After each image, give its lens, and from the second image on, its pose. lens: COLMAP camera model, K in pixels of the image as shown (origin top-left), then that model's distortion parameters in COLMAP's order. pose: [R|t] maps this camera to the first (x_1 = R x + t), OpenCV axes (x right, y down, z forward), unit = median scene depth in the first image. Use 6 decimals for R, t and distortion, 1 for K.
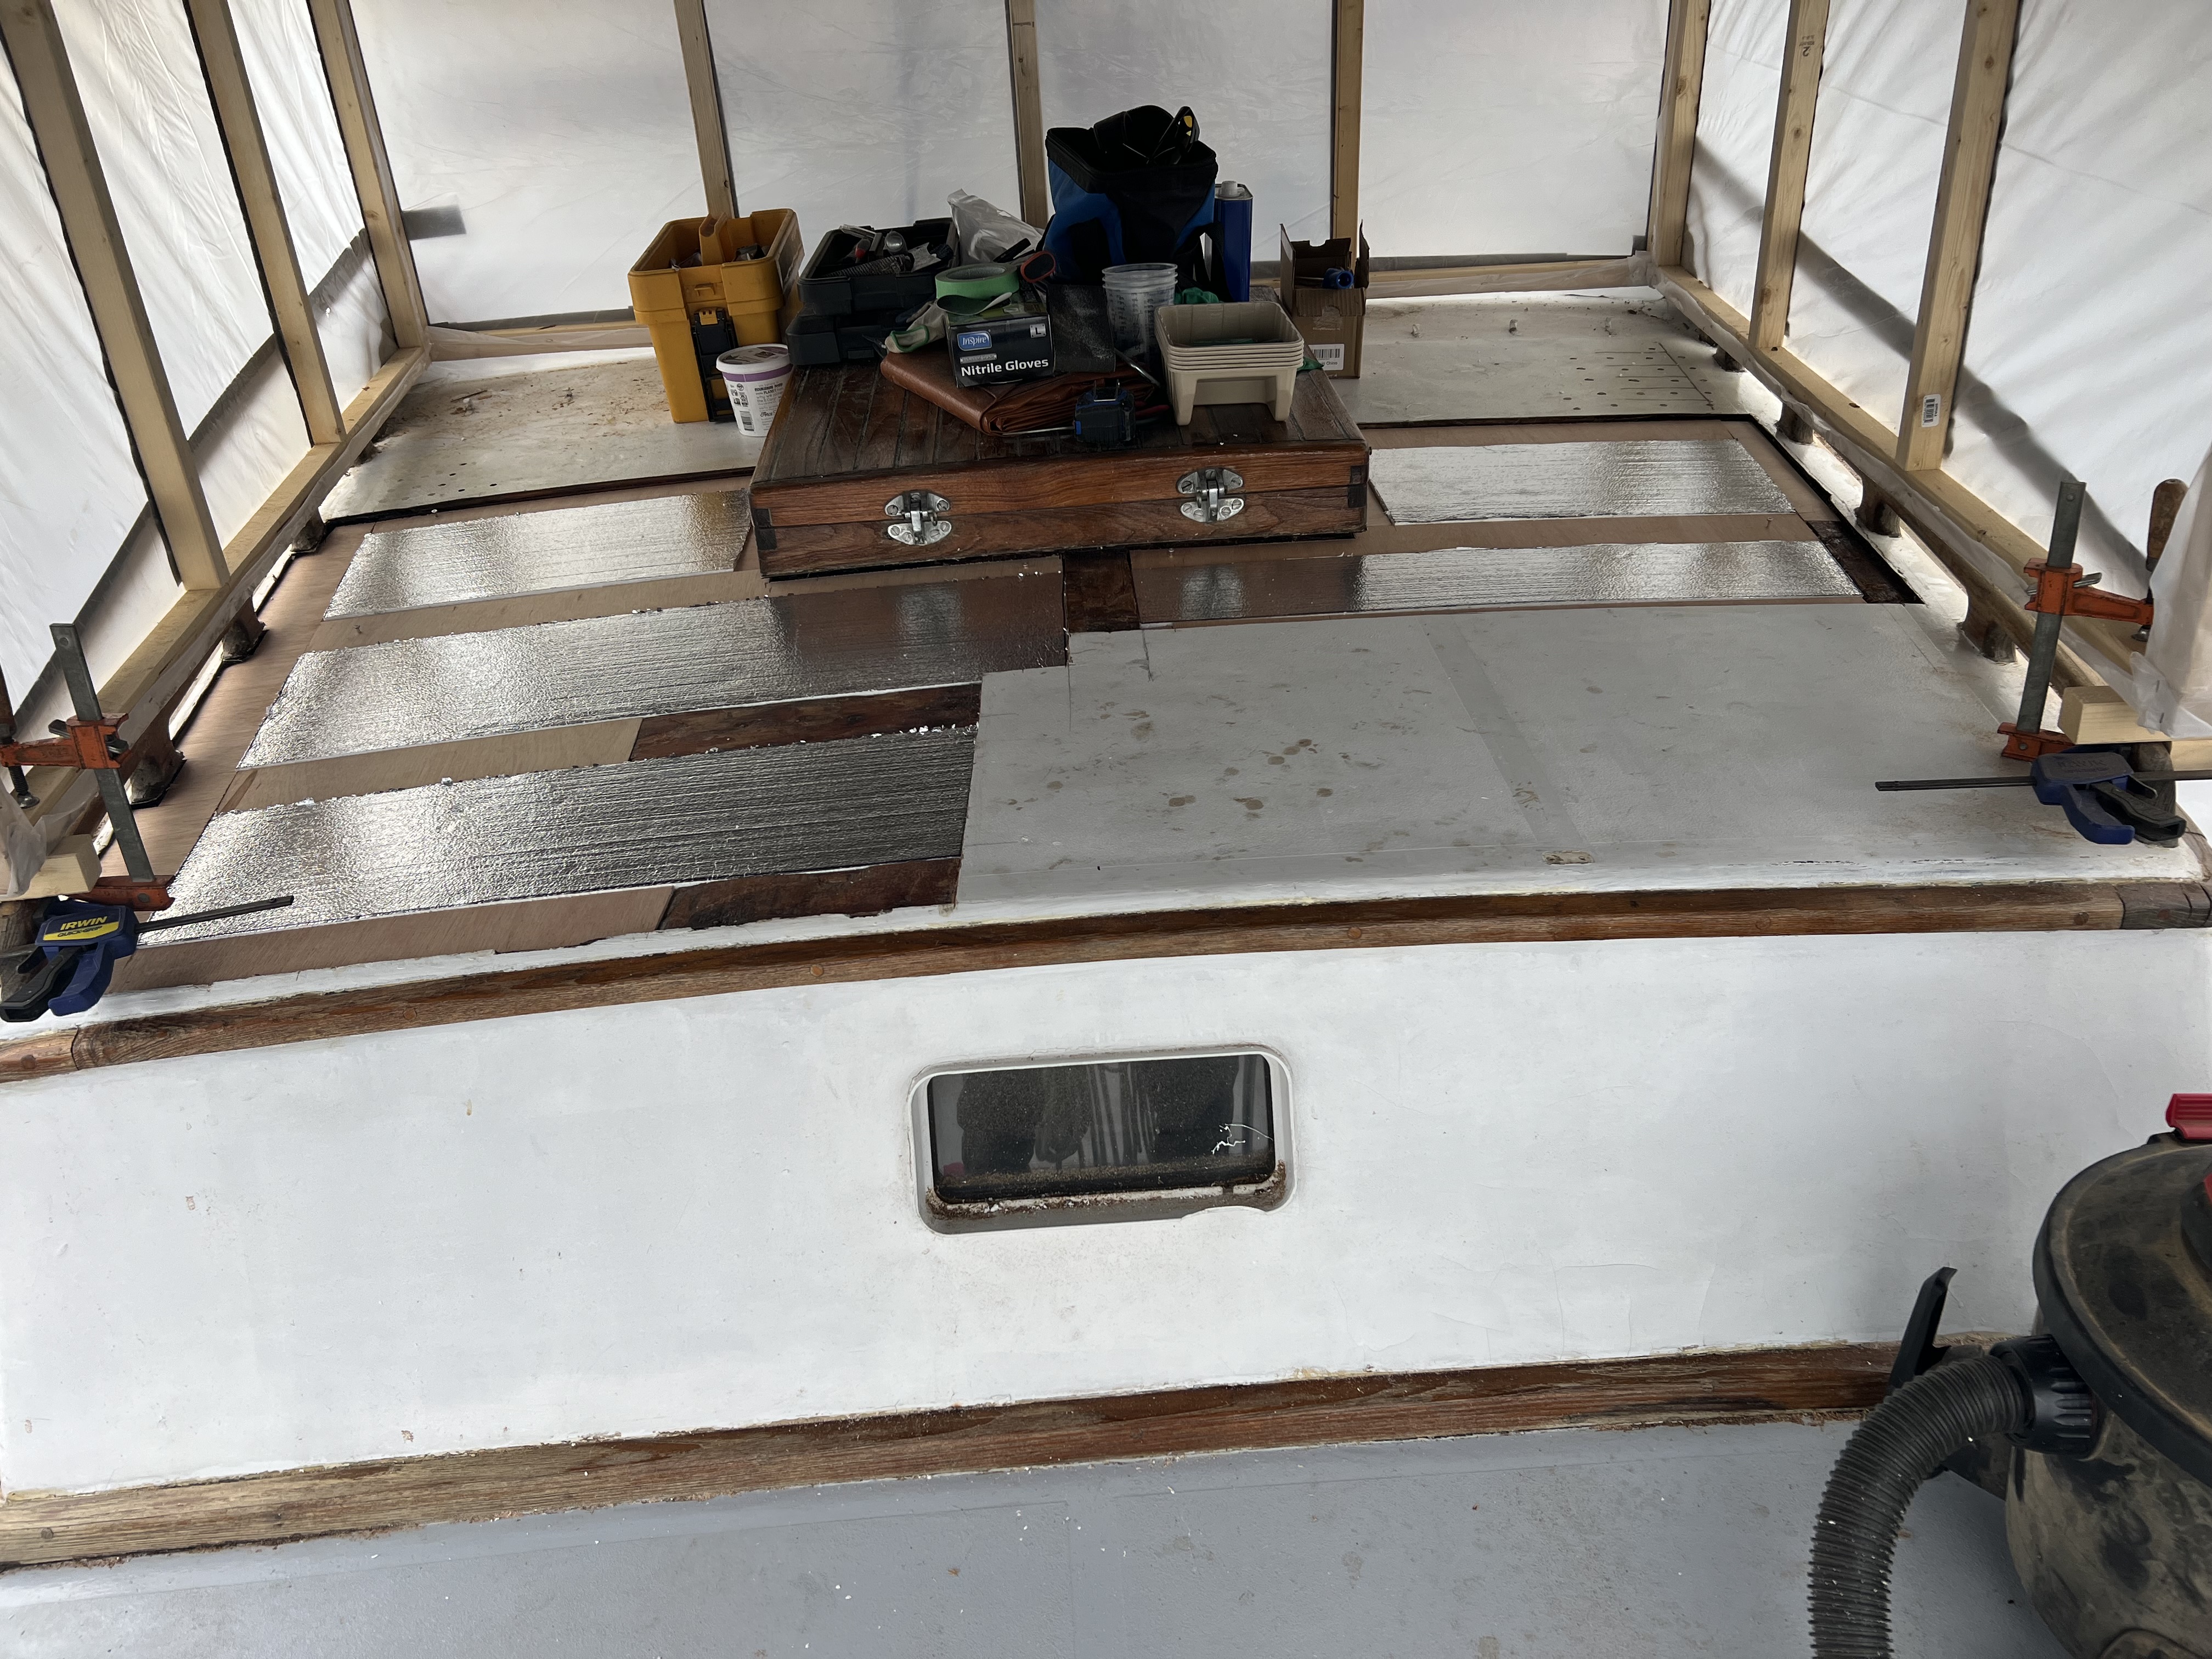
lens RADIAL K [[1620.3, 0, 1101.5], [0, 1620.3, 815.5], [0, 0, 1]] dist [0.054583, -0.044414]
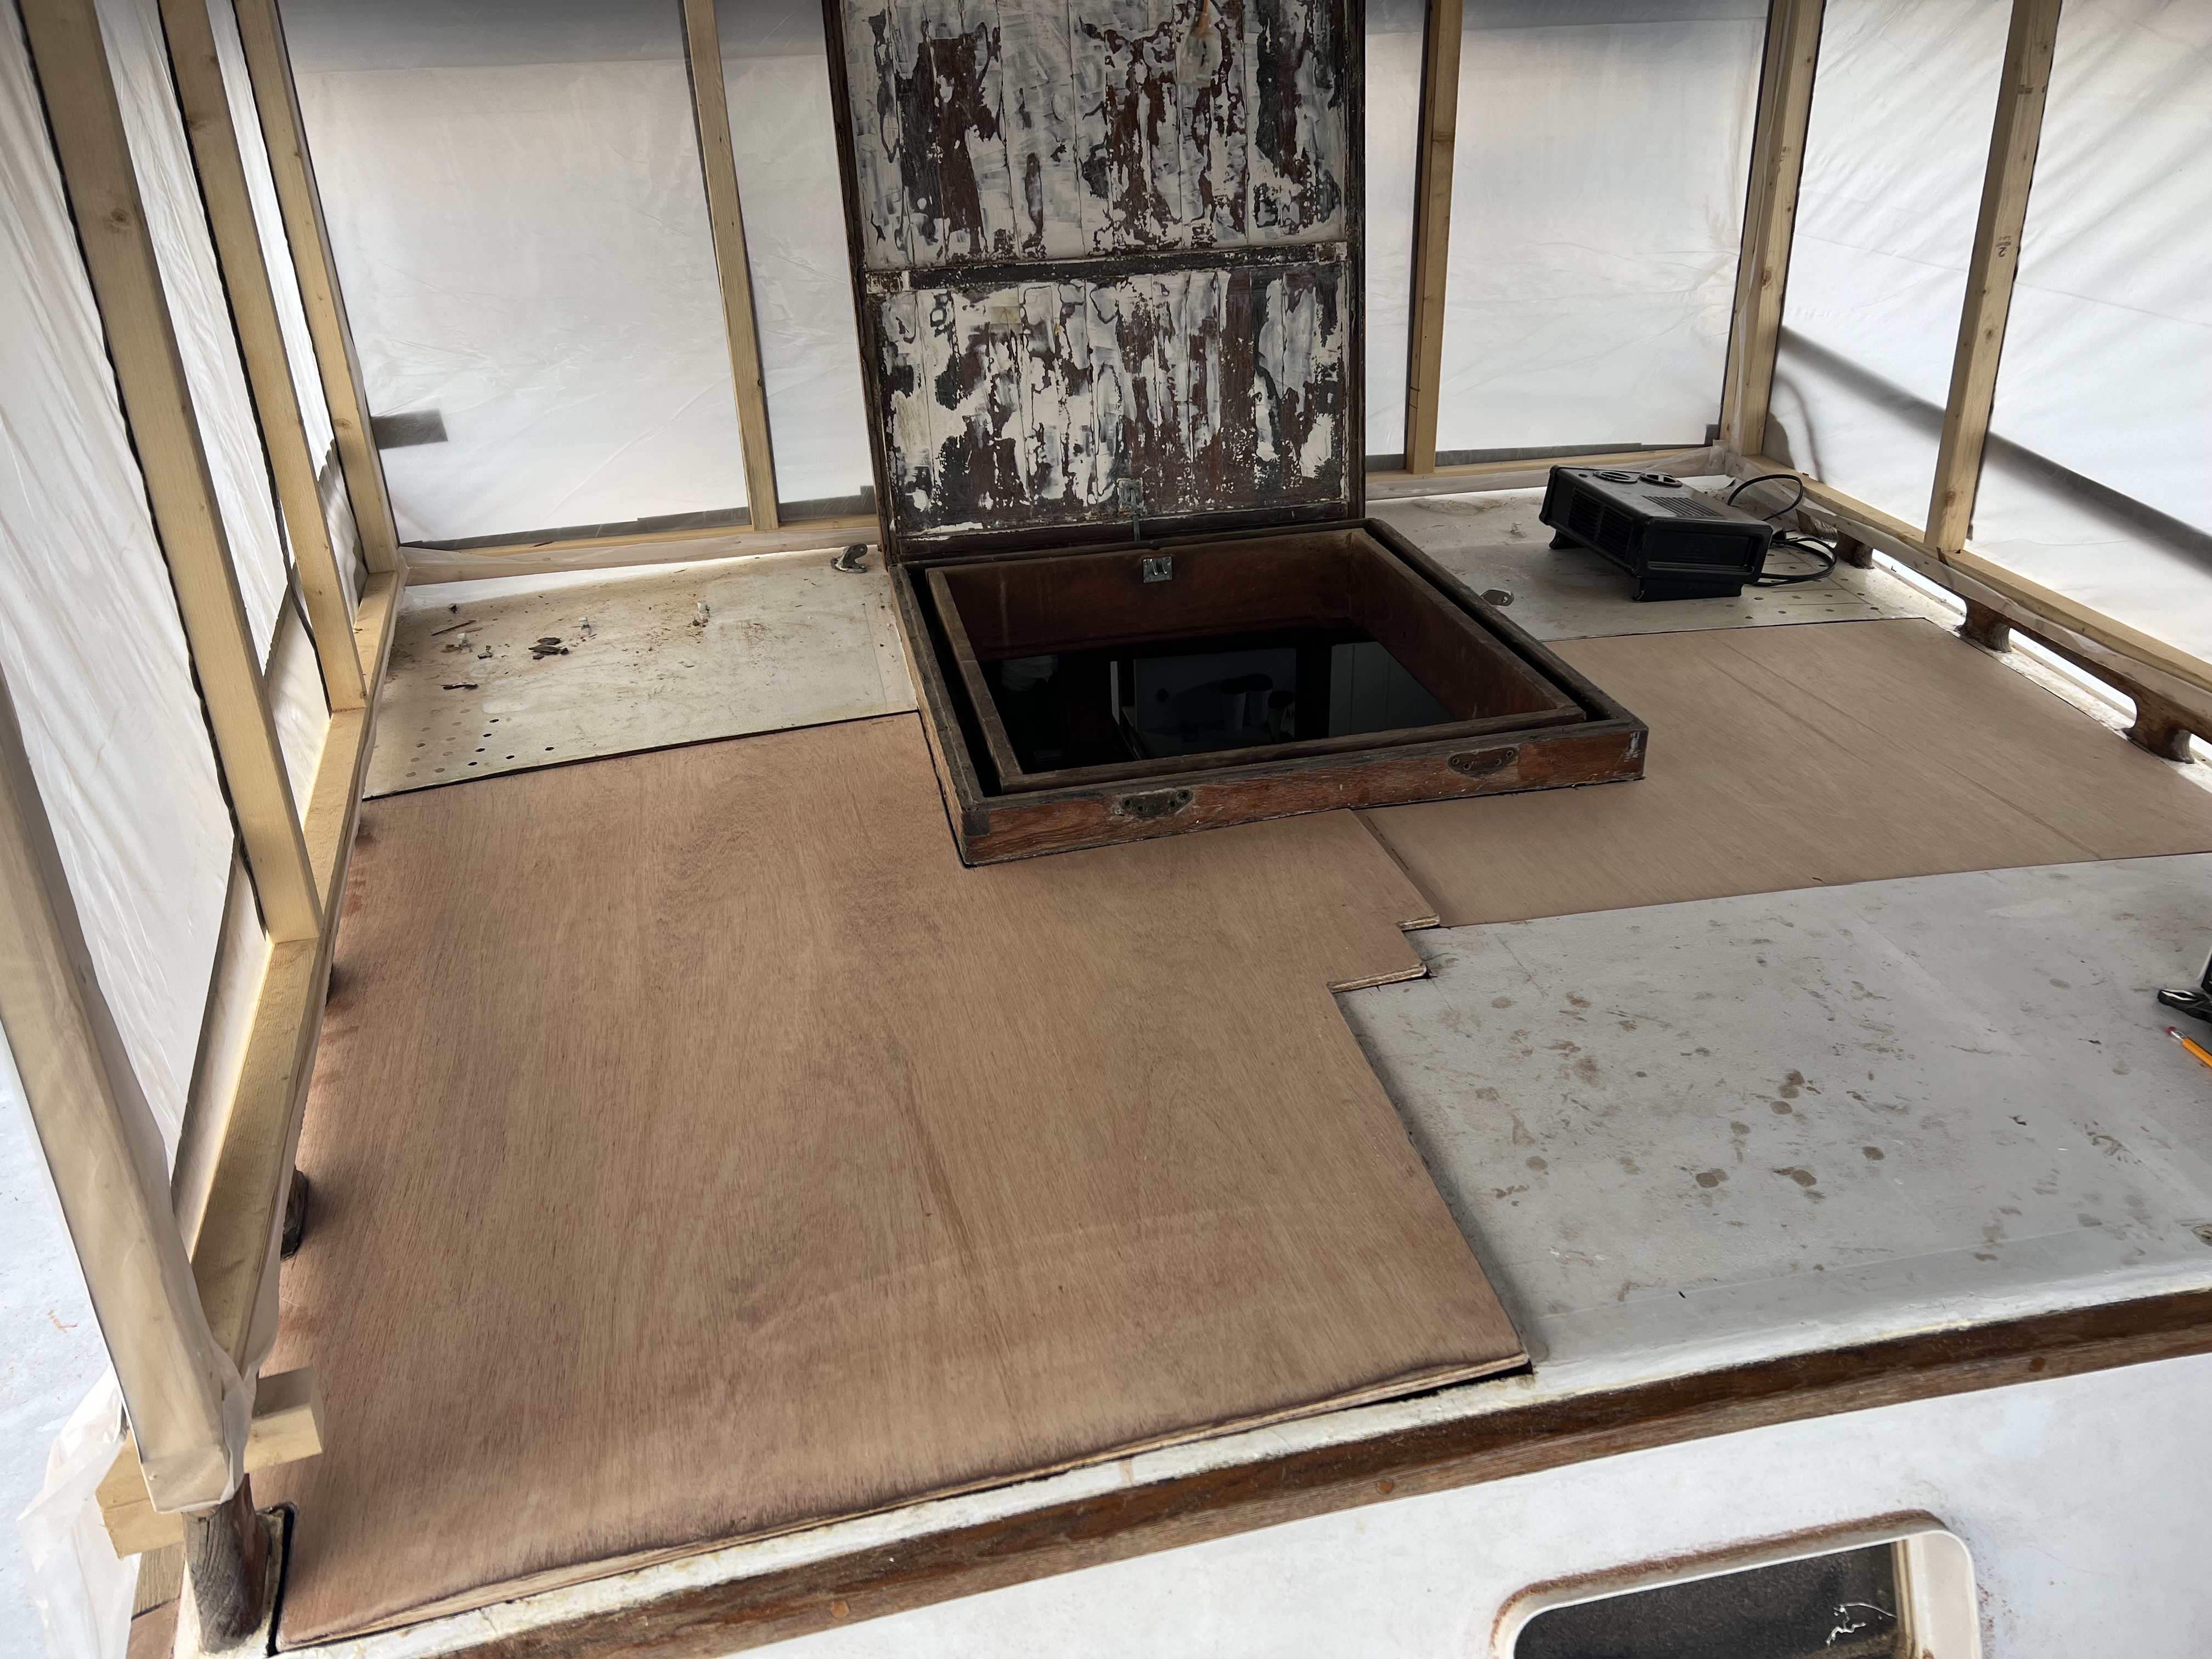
lens RADIAL K [[1620.3, 0, 1127.6], [0, 1620.3, 836.1], [0, 0, 1]] dist [0.054583, -0.044414]
pose [[0.986947, -0.051463, 0.152599, -0.280890], [0.061599, 0.996145, -0.062454, -0.115987], [-0.148797, 0.071039, 0.986313, 0.184404]]
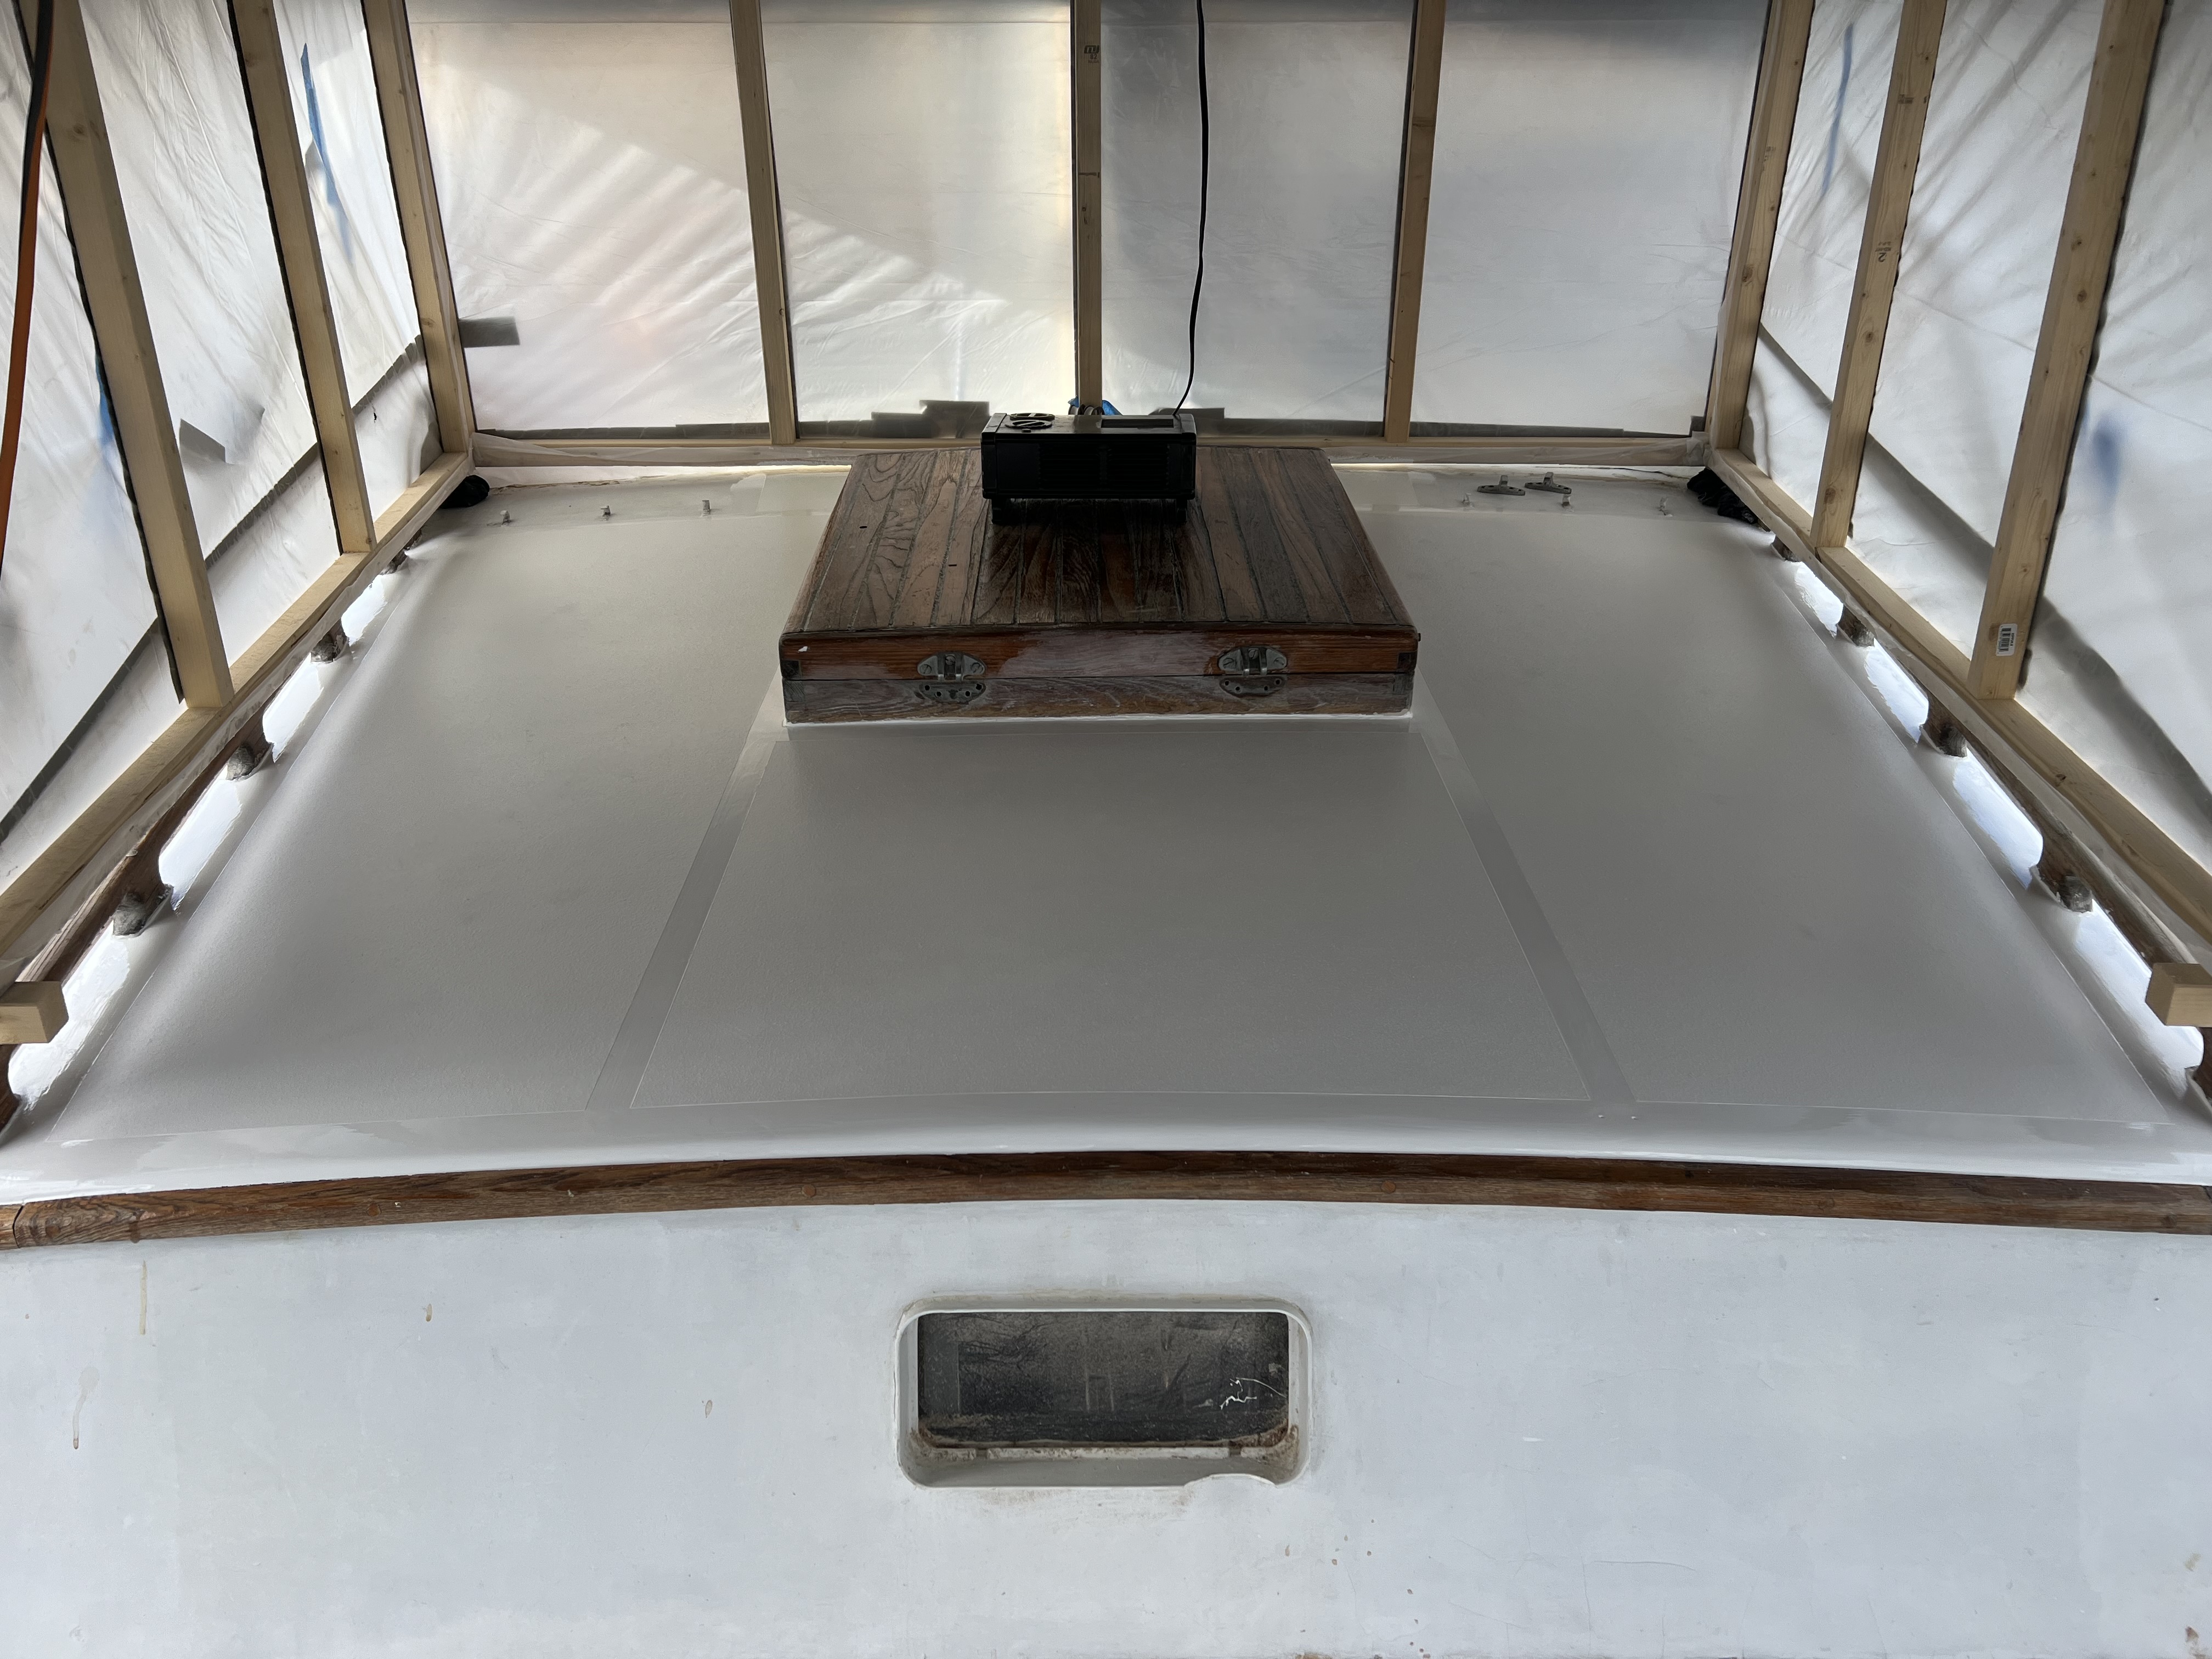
lens RADIAL K [[1620.3, 0, 1103.2], [0, 1620.3, 819.9], [0, 0, 1]] dist [0.054583, -0.044414]
pose [[0.998025, 0.061881, -0.010770, -0.006860], [-0.062384, 0.996522, -0.055242, -0.053885], [0.007314, 0.055805, 0.998415, 0.039199]]
